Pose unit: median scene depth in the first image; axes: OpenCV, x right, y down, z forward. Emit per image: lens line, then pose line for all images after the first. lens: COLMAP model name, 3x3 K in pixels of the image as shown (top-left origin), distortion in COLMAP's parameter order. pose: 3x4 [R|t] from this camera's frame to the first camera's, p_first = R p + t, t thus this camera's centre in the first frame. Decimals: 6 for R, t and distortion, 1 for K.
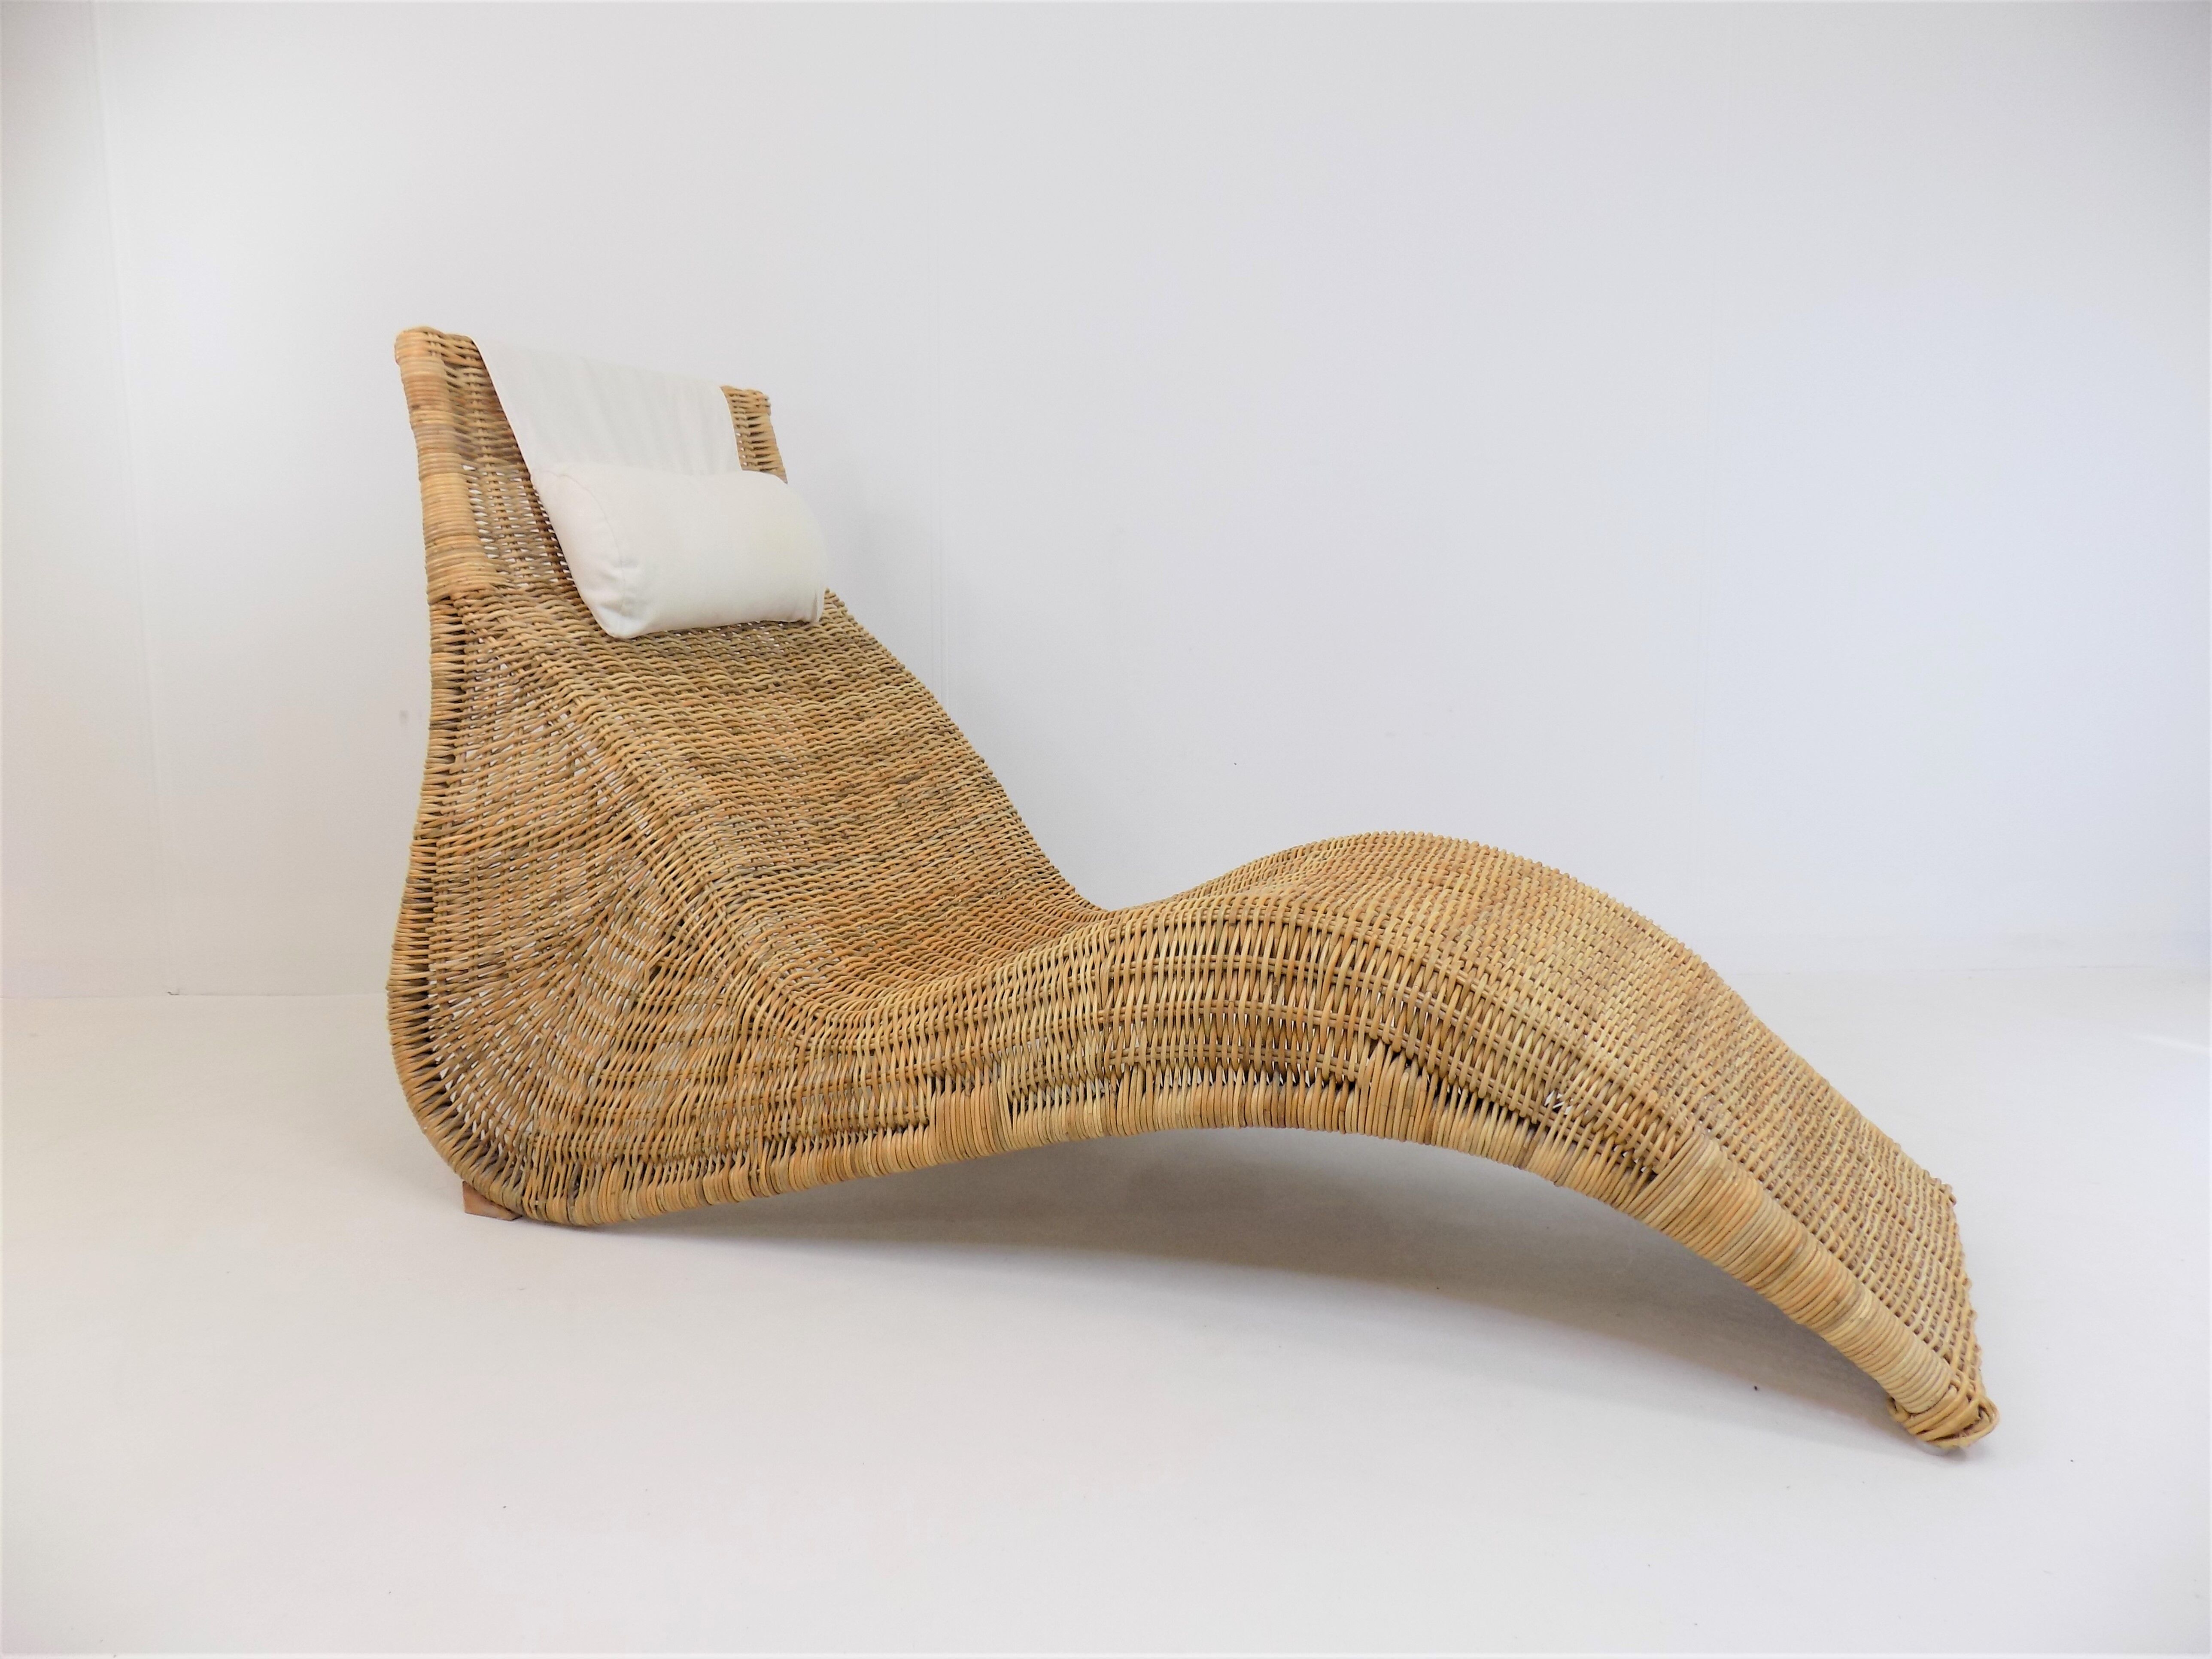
lens RADIAL K [[1464.9, 0, 1106.0], [0, 1464.9, 829.5], [0, 0, 1]] dist [-0.056458, 0.001407]
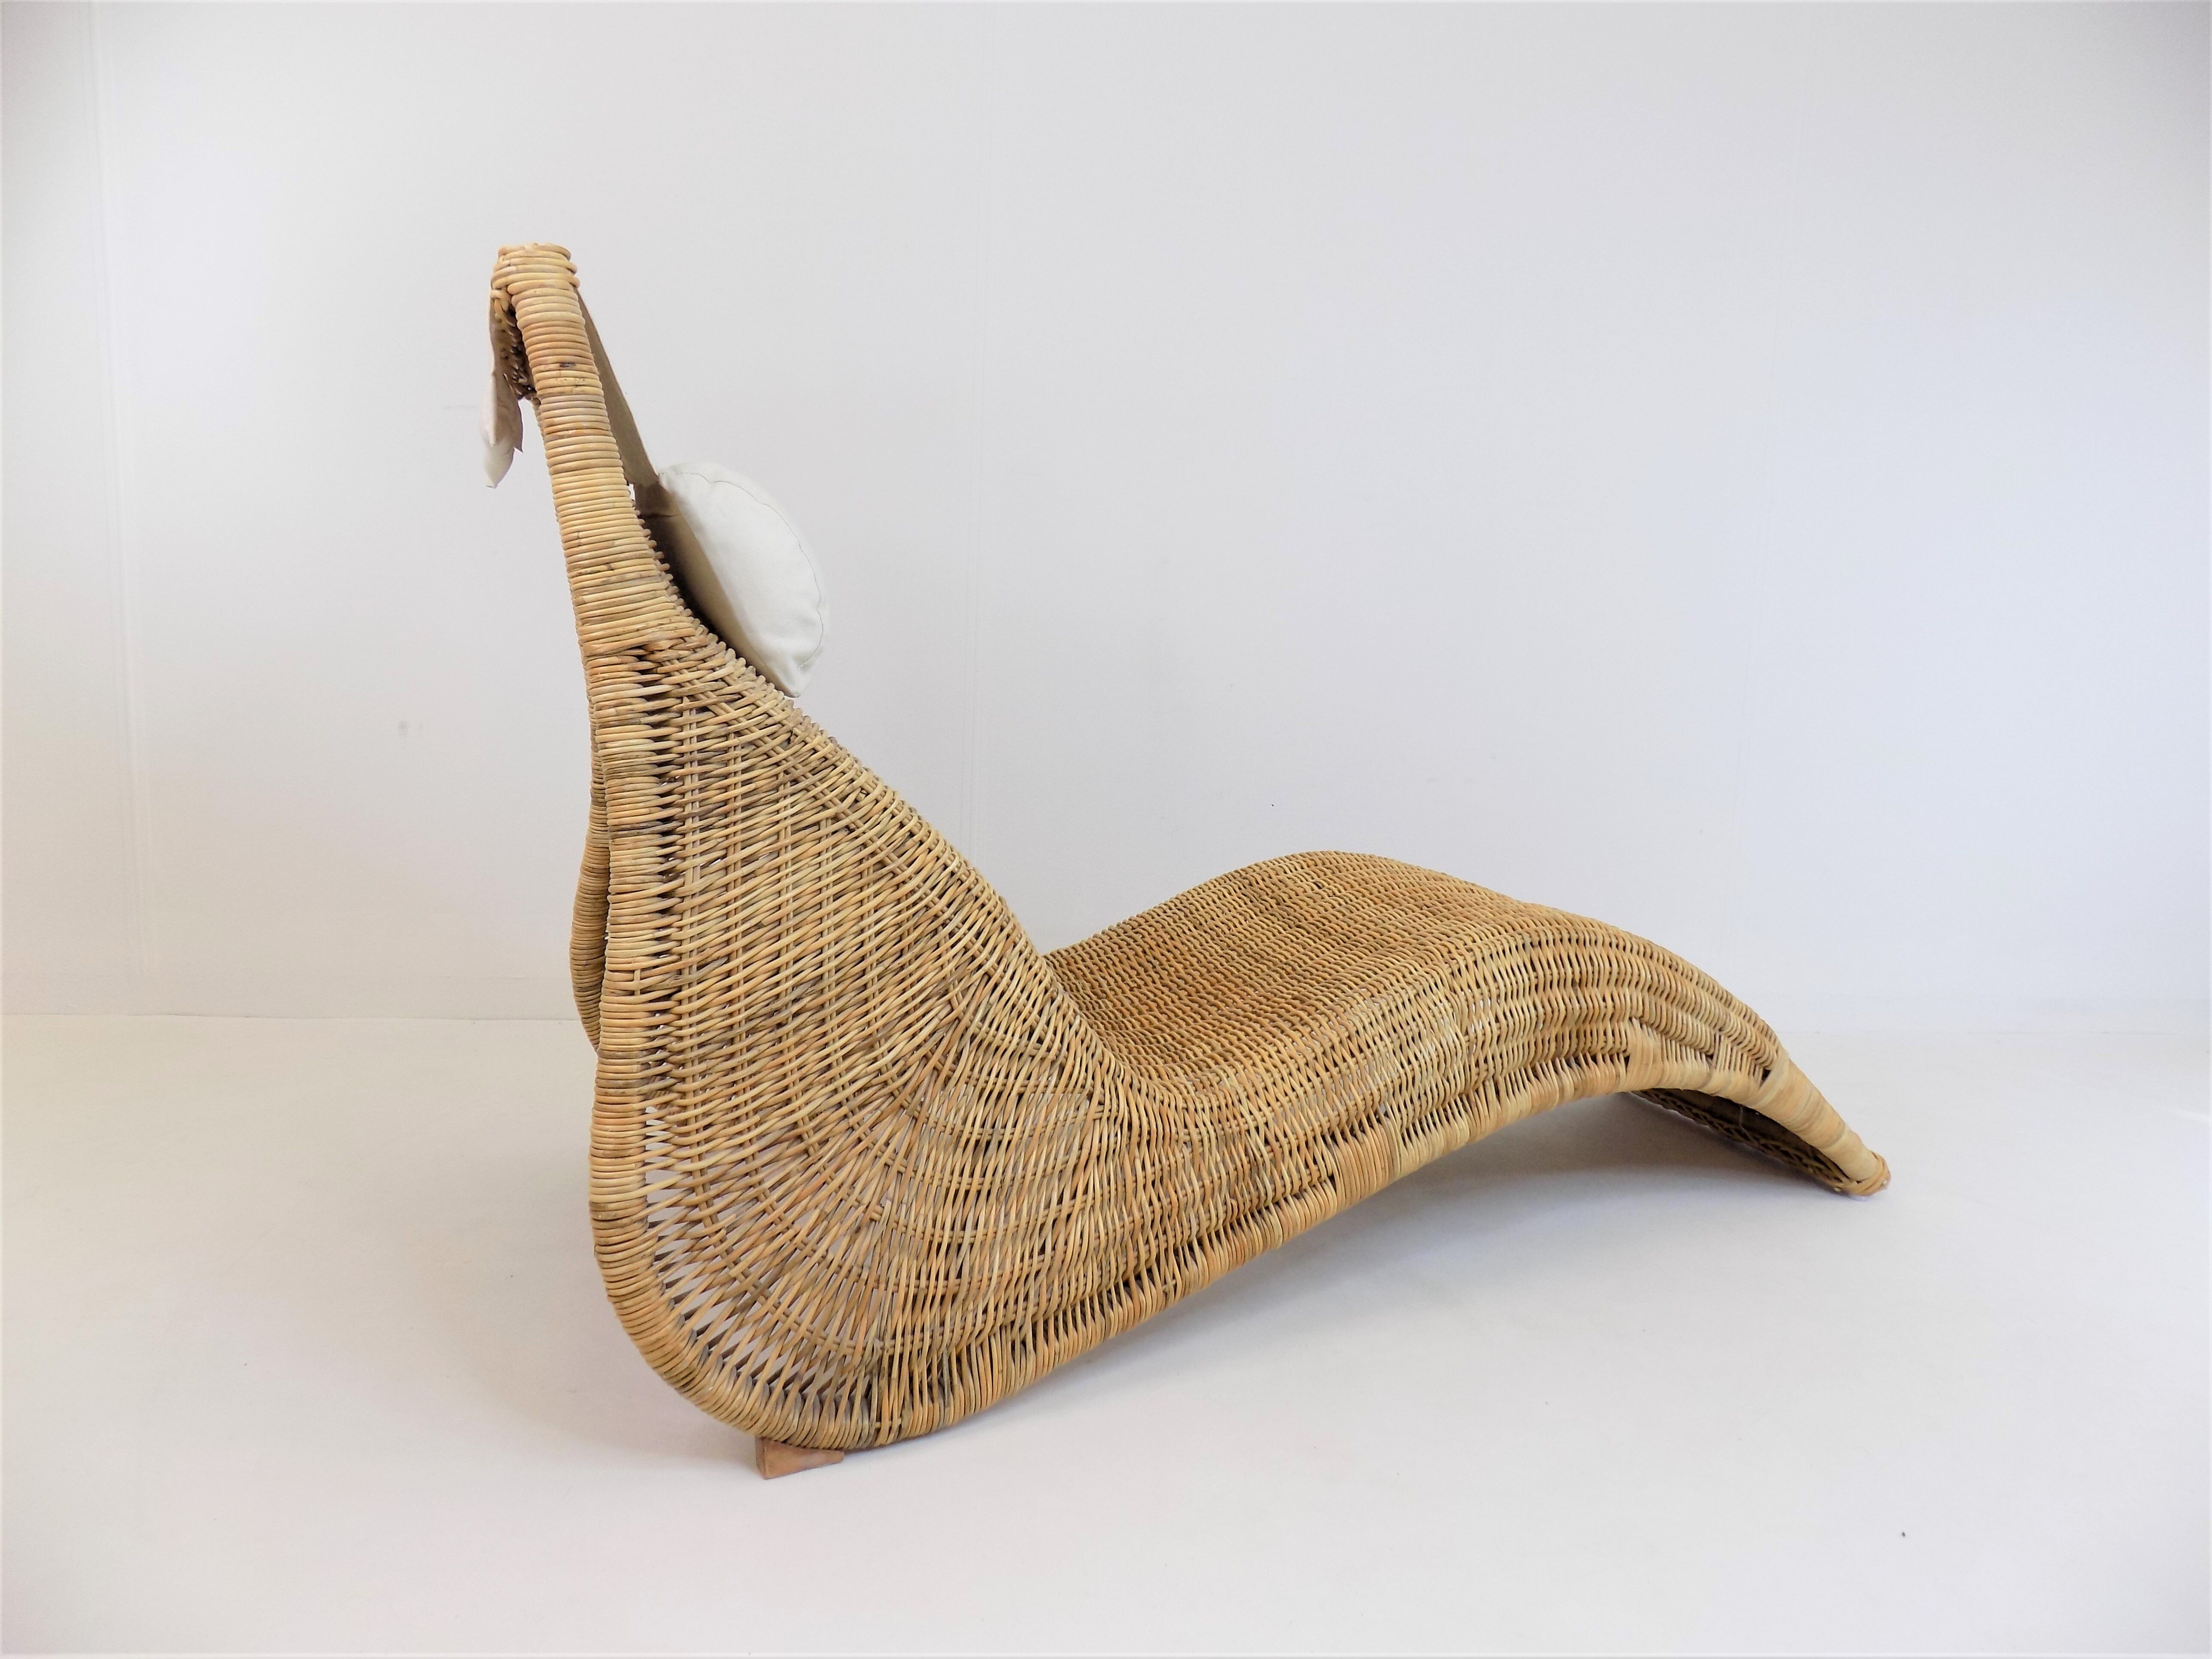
lens RADIAL K [[1464.9, 0, 1106.0], [0, 1464.9, 829.5], [0, 0, 1]] dist [-0.056458, 0.001407]
pose [[0.673905, -0.087697, 0.733595, -0.878246], [0.059155, 0.996147, 0.064743, -0.111436], [-0.736446, -0.000235, 0.676496, 0.380196]]
